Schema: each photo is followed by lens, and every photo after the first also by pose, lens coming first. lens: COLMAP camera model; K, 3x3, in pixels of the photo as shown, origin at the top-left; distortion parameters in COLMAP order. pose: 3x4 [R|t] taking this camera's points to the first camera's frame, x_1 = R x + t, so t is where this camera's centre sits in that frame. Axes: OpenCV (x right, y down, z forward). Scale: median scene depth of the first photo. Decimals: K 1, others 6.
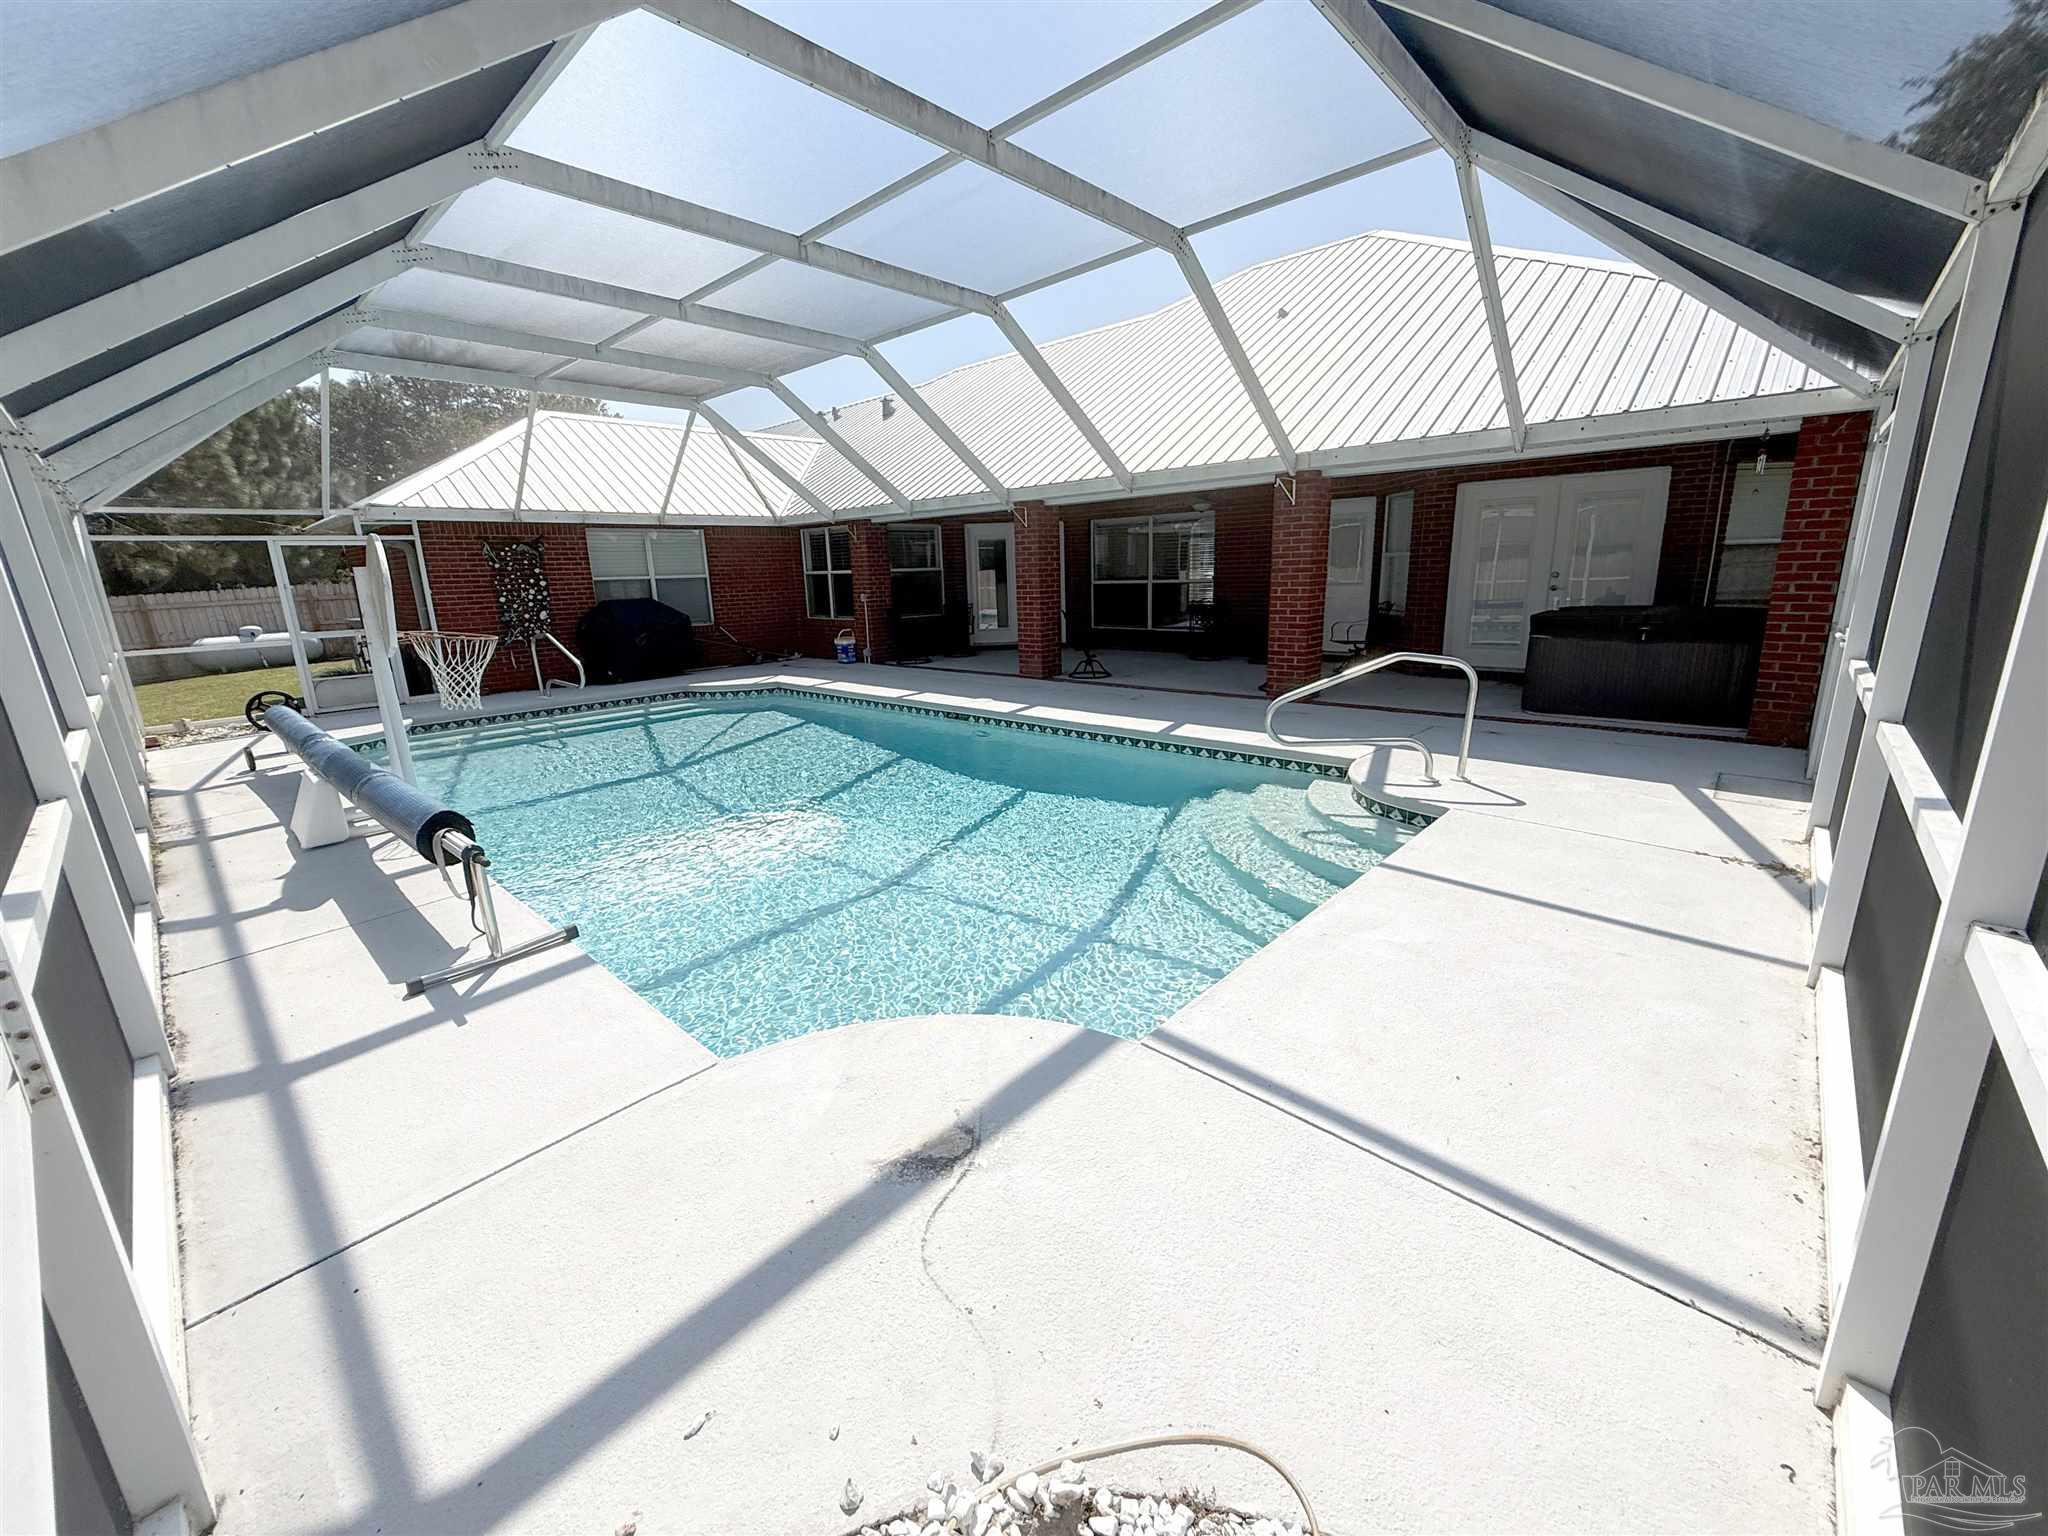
lens RADIAL K [[818.6, 0, 1021.5], [0, 818.6, 769.5], [0, 0, 1]] dist [0.011383, 0.000837]
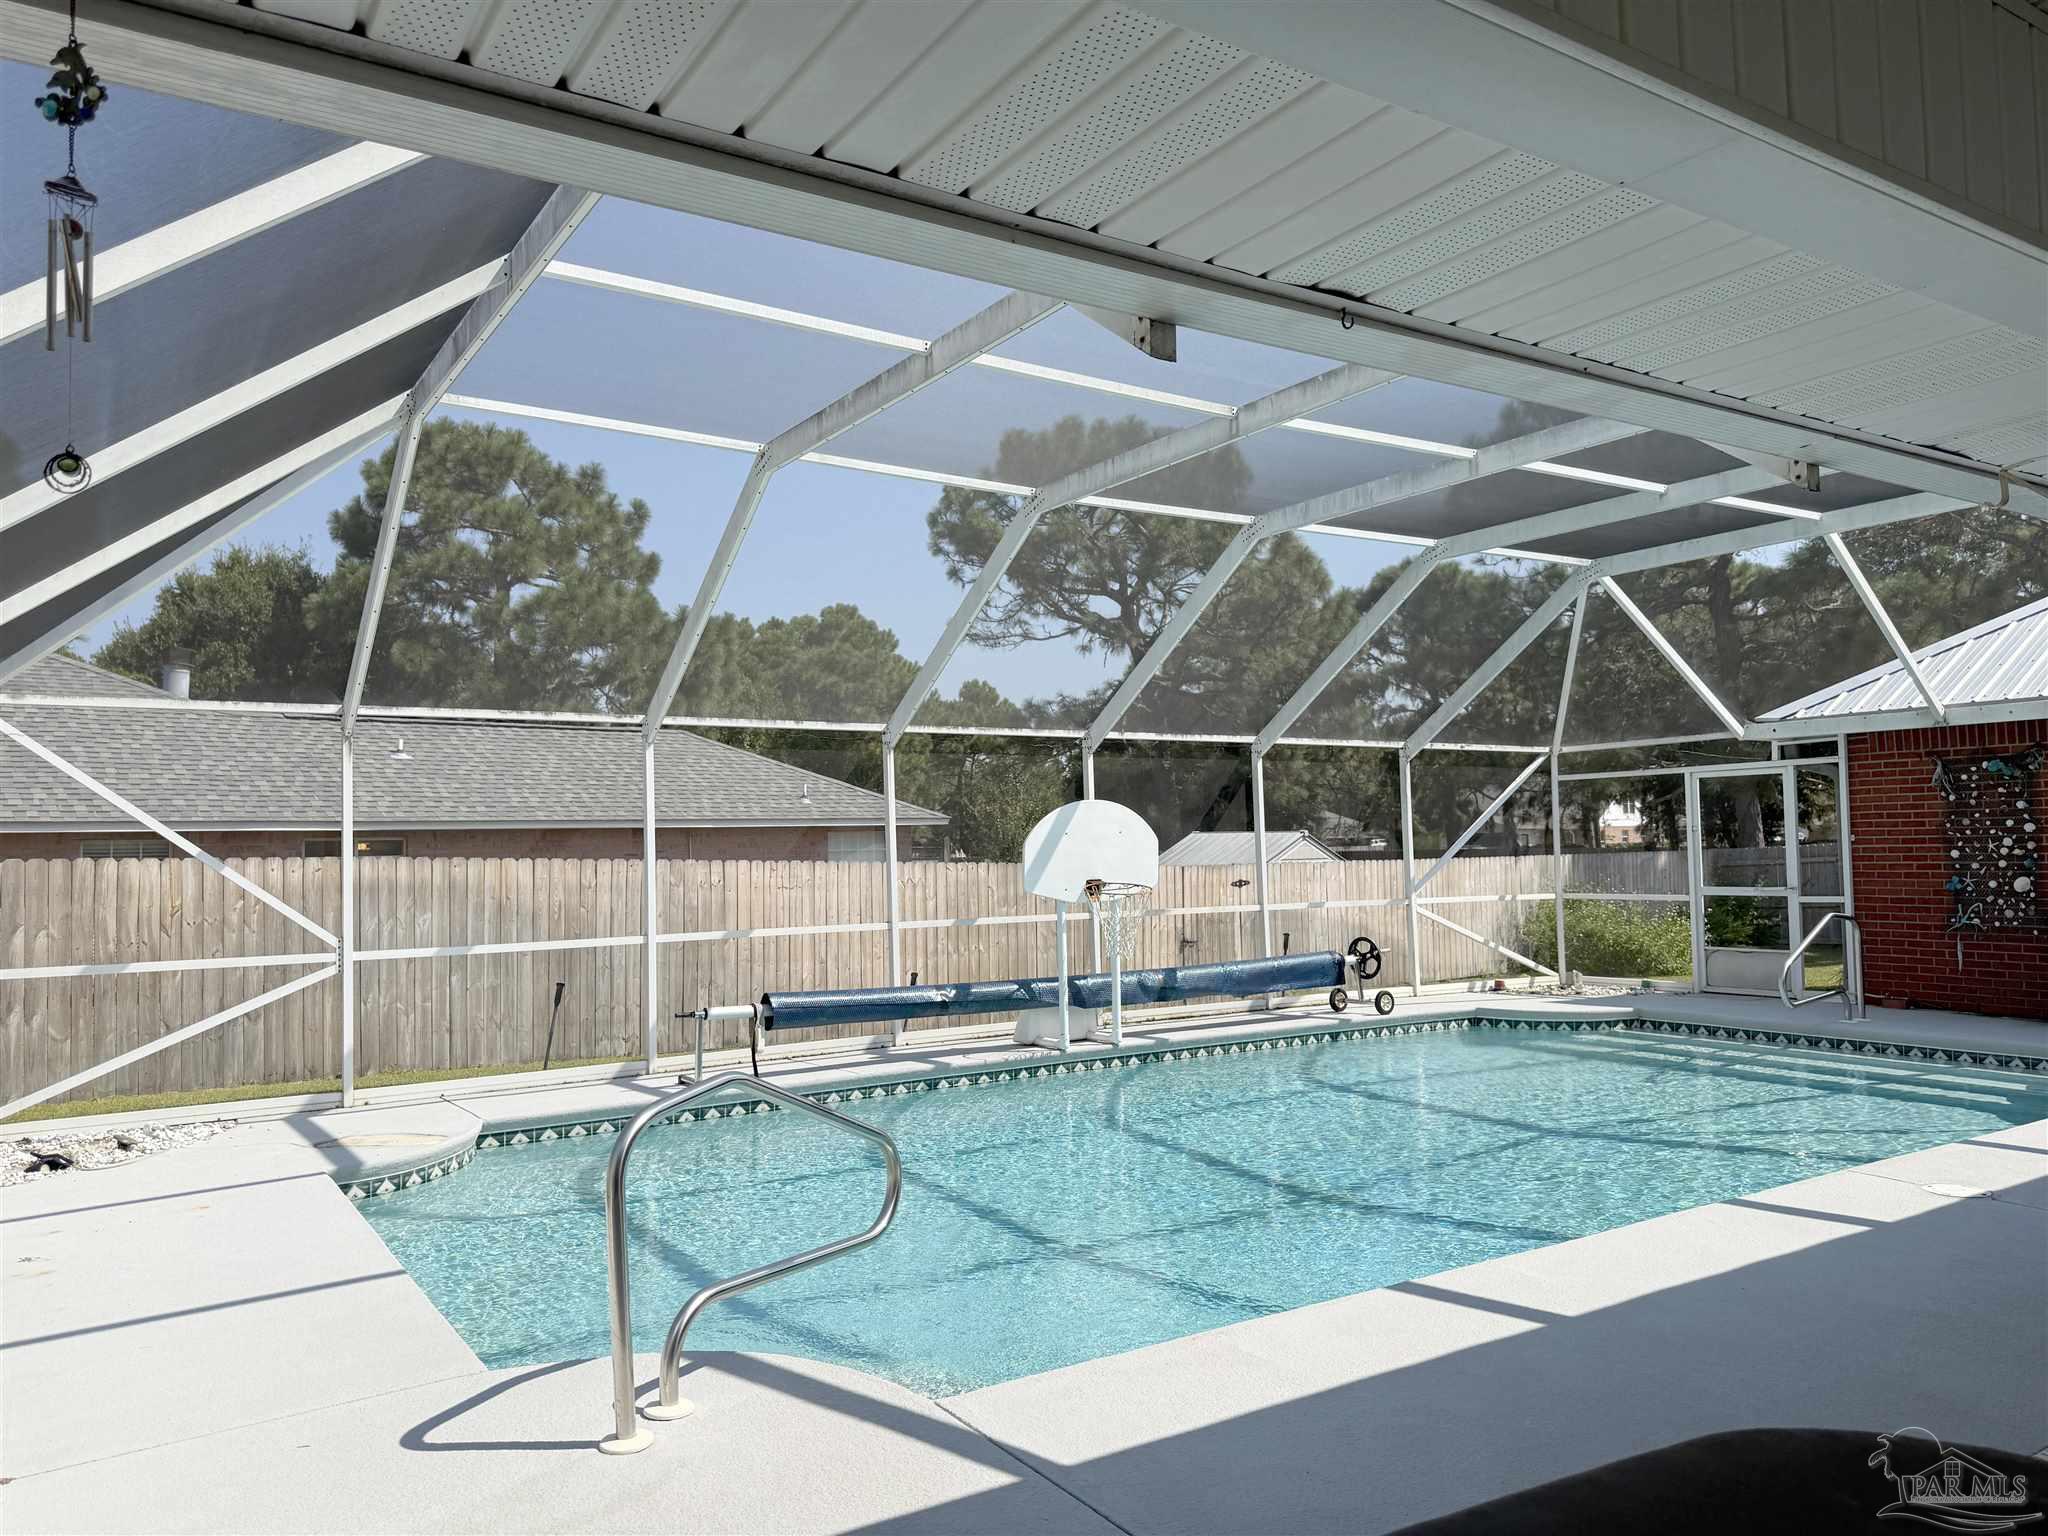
lens RADIAL K [[1455.2, 0, 1020.2], [0, 1455.2, 774.9], [0, 0, 1]] dist [0.065305, -0.067592]
pose [[-0.241858, -0.009727, -0.970263, 0.730344], [-0.204536, 0.977992, 0.041181, -0.225370], [0.948509, 0.208414, -0.238525, 0.814445]]
